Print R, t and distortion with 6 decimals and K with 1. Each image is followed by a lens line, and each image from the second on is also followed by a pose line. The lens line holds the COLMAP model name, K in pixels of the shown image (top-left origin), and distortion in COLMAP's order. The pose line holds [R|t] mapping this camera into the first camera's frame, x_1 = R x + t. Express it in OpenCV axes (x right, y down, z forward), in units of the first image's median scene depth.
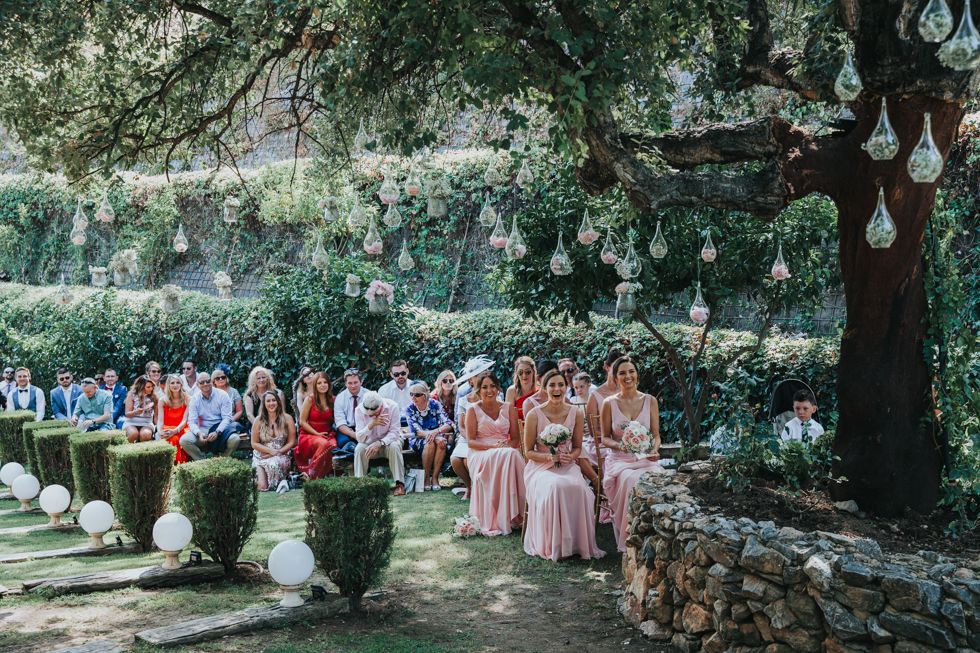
lens RADIAL K [[1178.6, 0, 490.9], [0, 1178.6, 327.3], [0, 0, 1]] dist [0.093499, 0.000000]
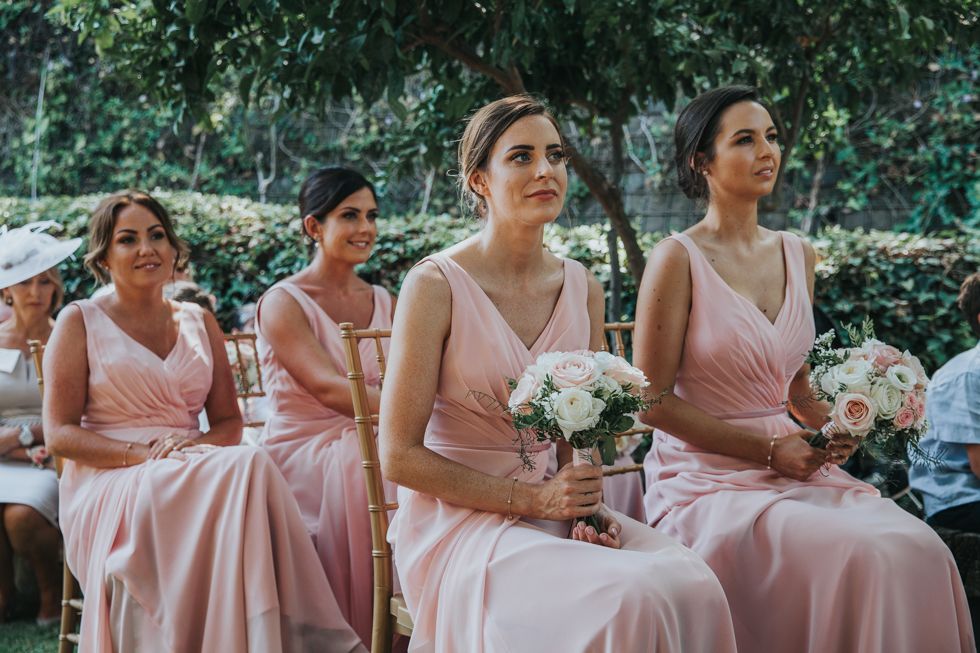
lens RADIAL K [[1335.8, 0, 490.2], [0, 1335.8, 328.0], [0, 0, 1]] dist [-0.006244, 0.000000]
pose [[0.925388, 0.018036, 0.378593, -0.044755], [-0.010658, 0.999710, -0.021575, 0.077661], [-0.378872, 0.015930, 0.925312, 0.676841]]
